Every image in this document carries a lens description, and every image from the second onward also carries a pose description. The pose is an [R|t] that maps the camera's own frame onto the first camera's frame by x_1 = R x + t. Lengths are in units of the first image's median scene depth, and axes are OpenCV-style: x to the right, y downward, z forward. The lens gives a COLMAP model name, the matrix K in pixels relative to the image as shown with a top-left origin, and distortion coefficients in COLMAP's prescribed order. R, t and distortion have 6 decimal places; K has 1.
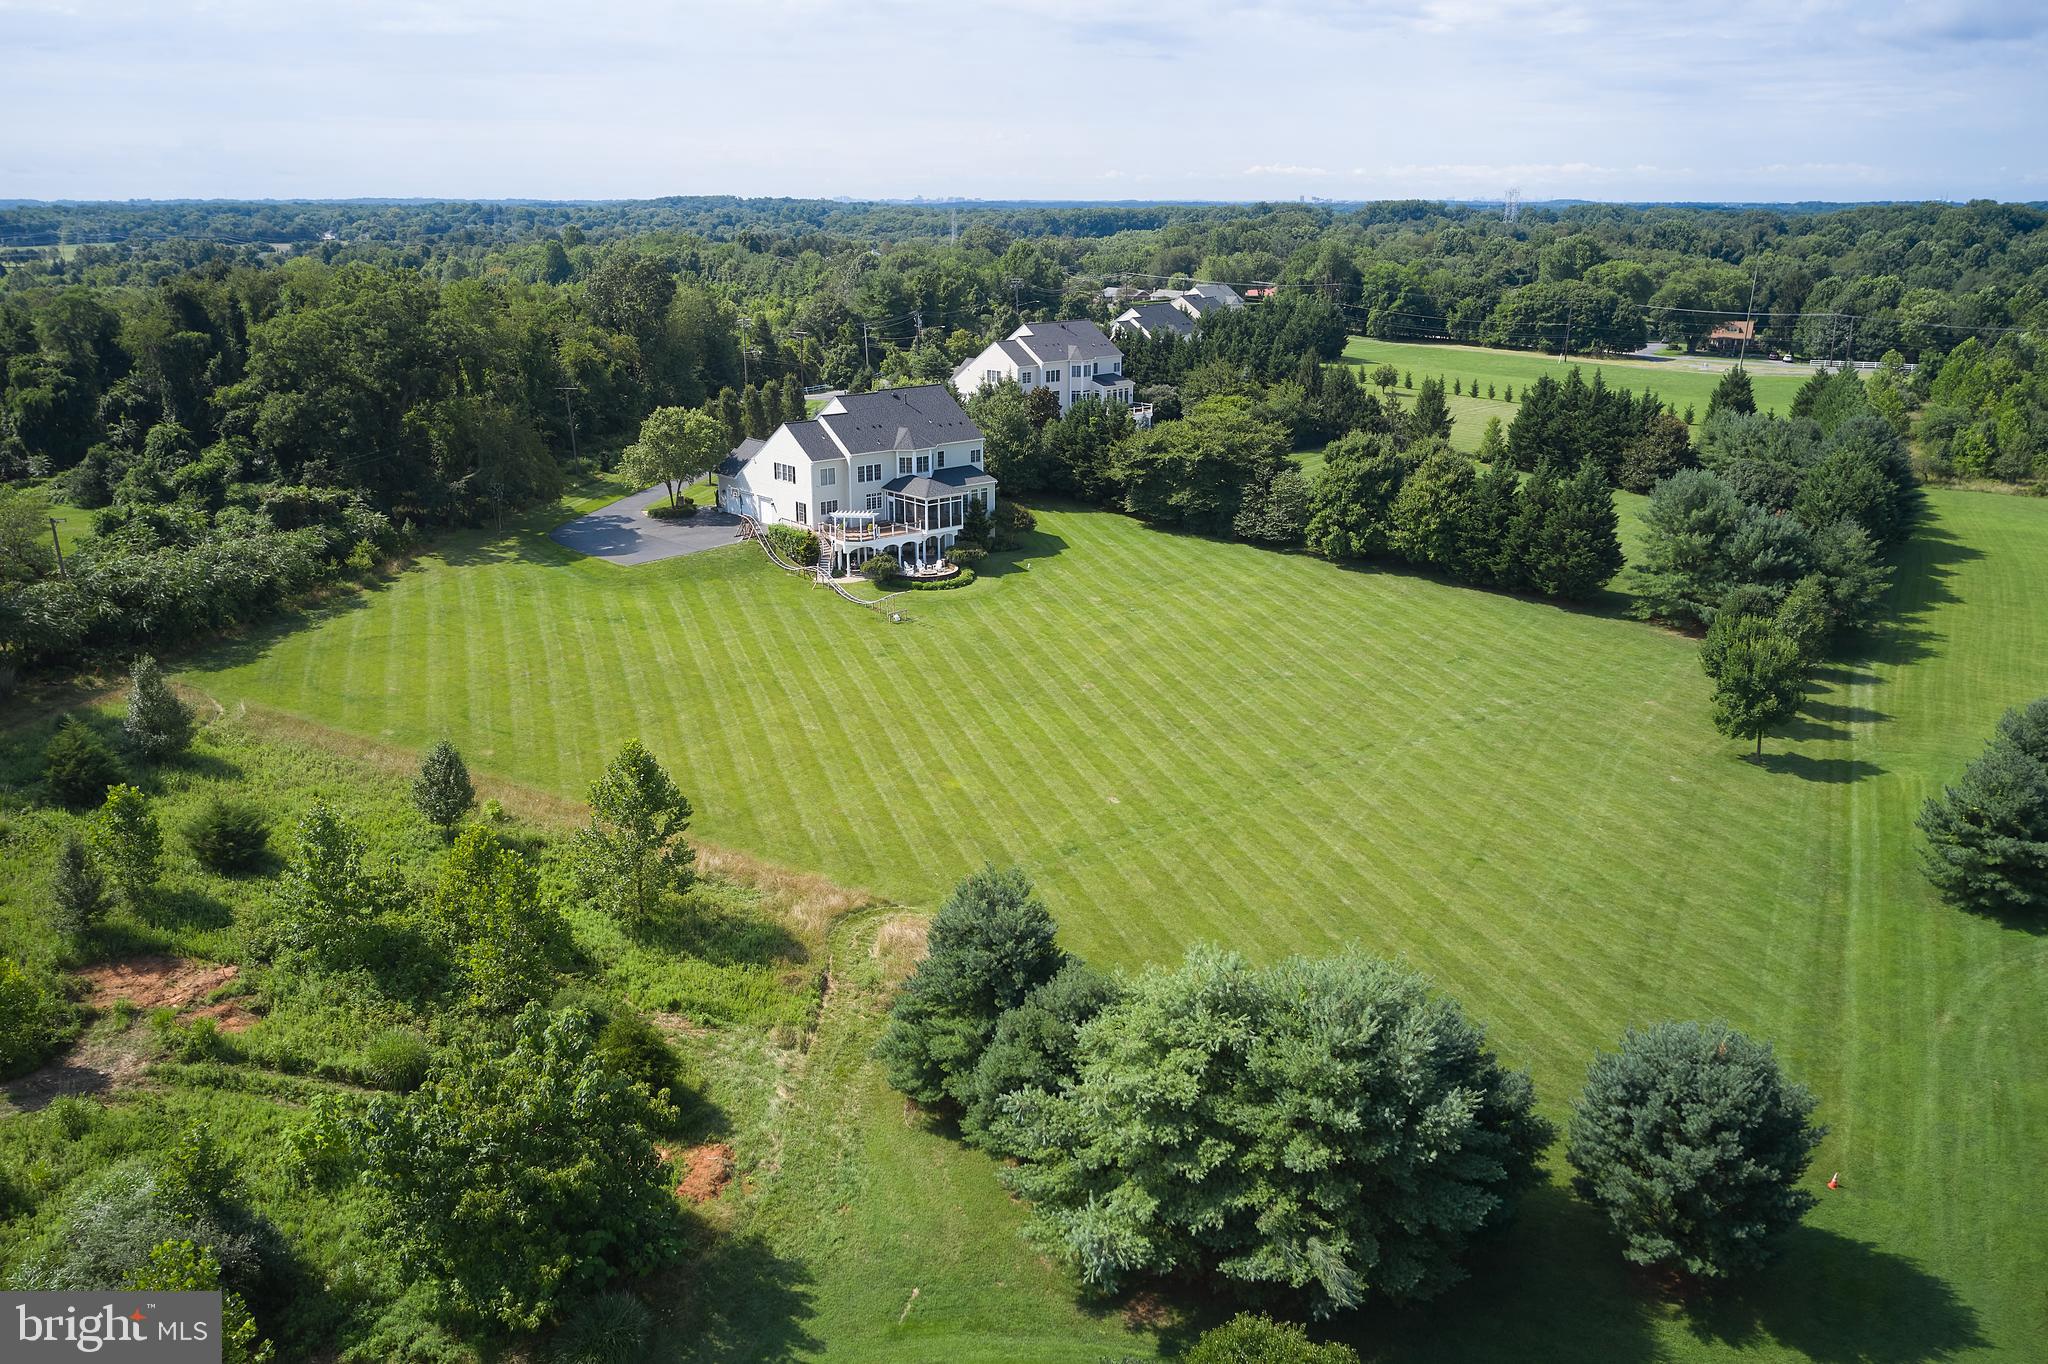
lens RADIAL K [[1611.9, 0, 1027.6], [0, 1611.9, 679.2], [0, 0, 1]] dist [-0.013630, 0.002545]
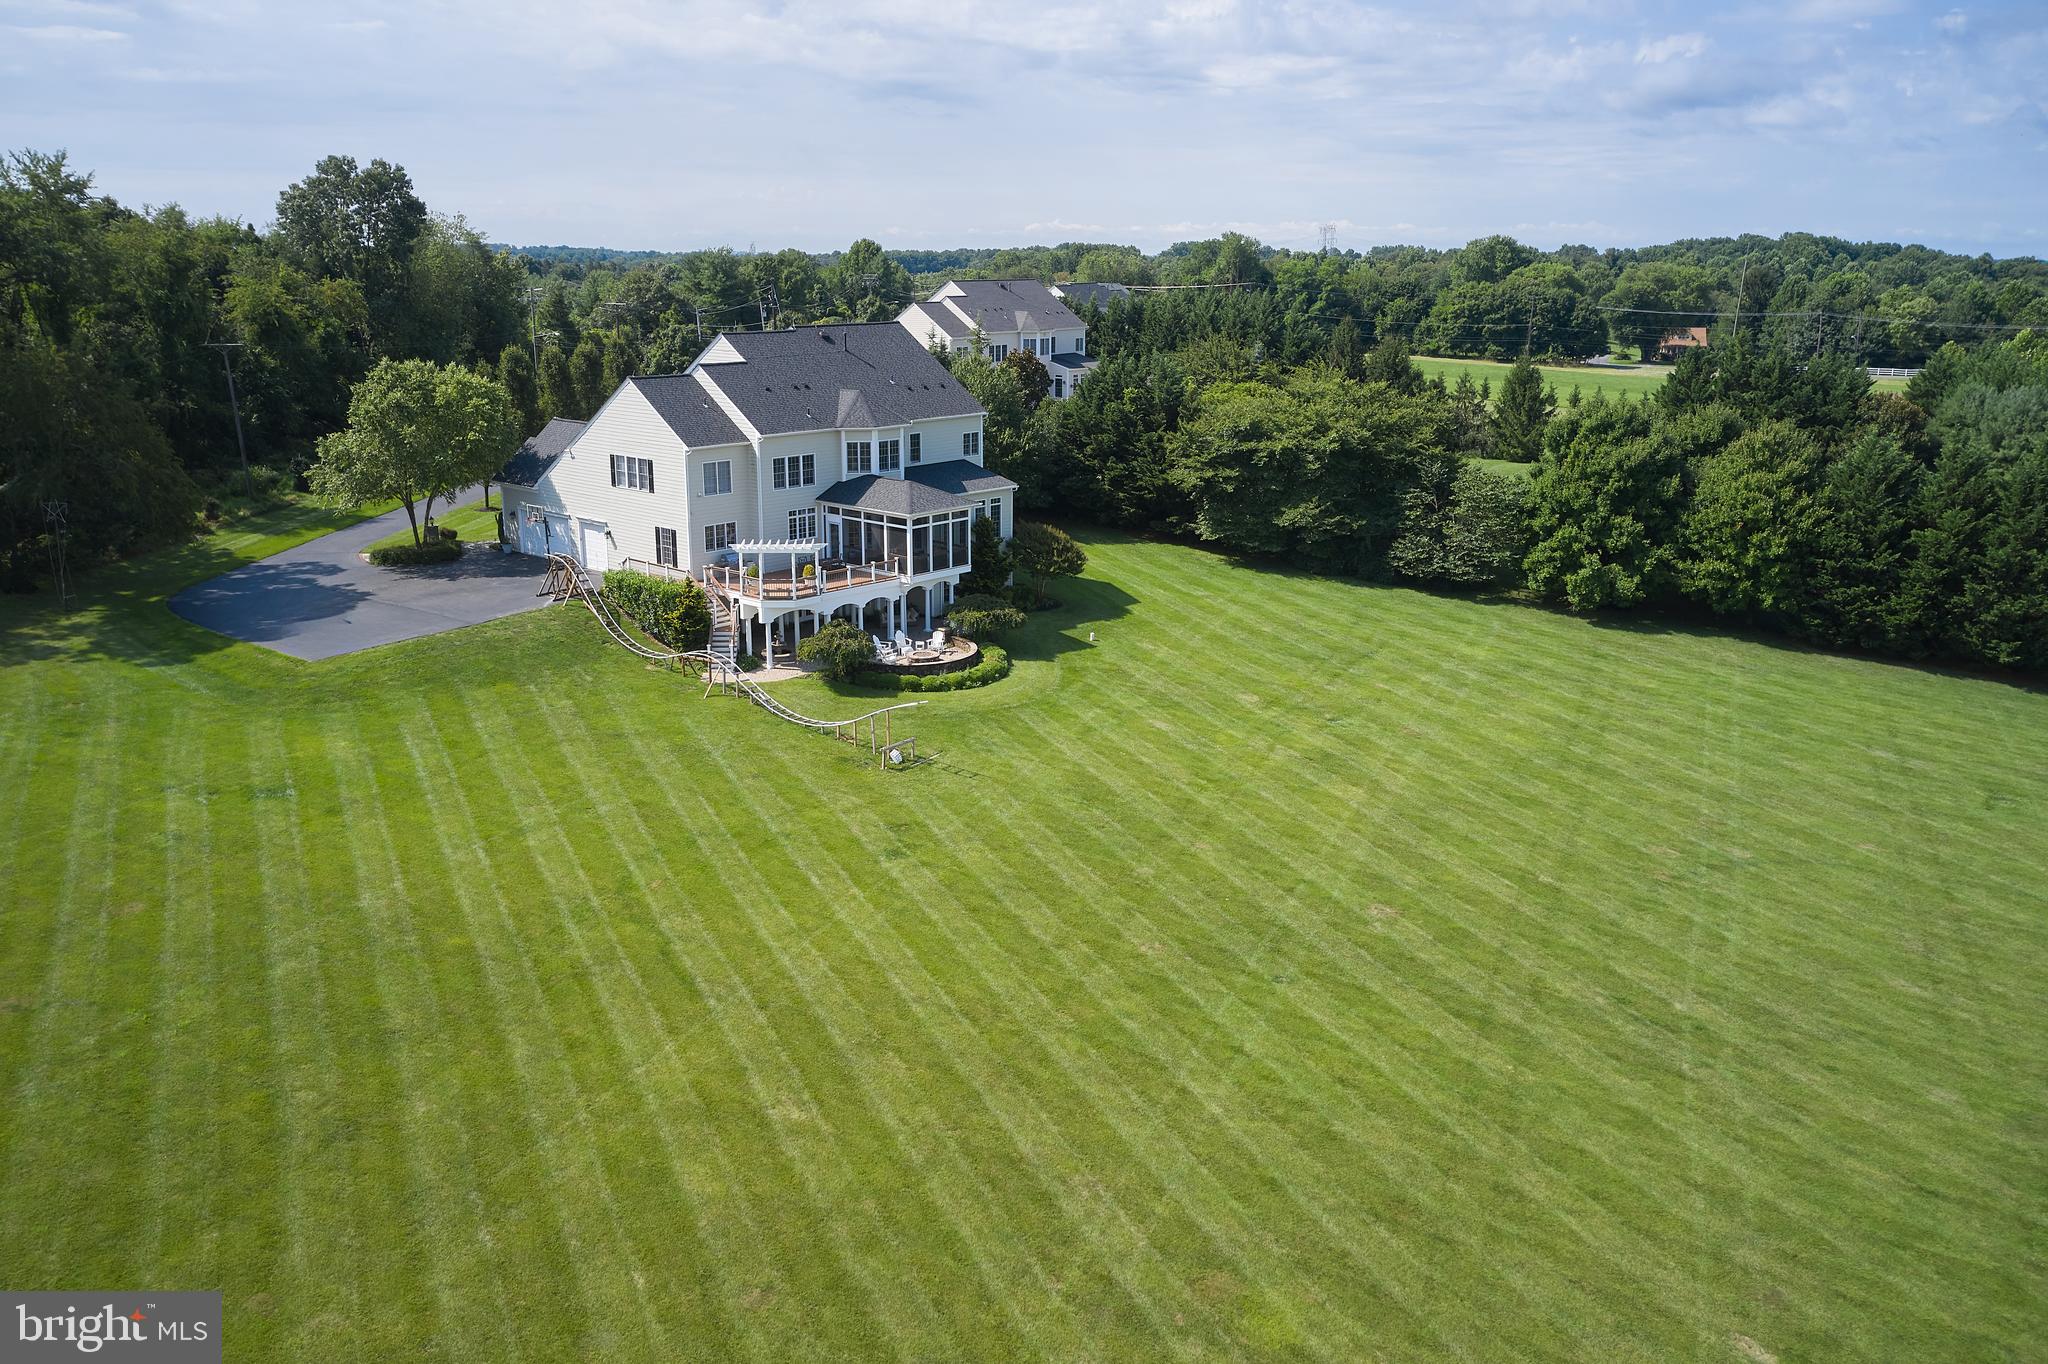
lens RADIAL K [[1611.9, 0, 1021.0], [0, 1611.9, 684.4], [0, 0, 1]] dist [-0.013630, 0.002545]
pose [[0.991996, -0.029838, 0.122696, -0.086765], [0.033433, 0.999067, -0.027346, -0.038354], [-0.121765, 0.031229, 0.992068, 0.441575]]
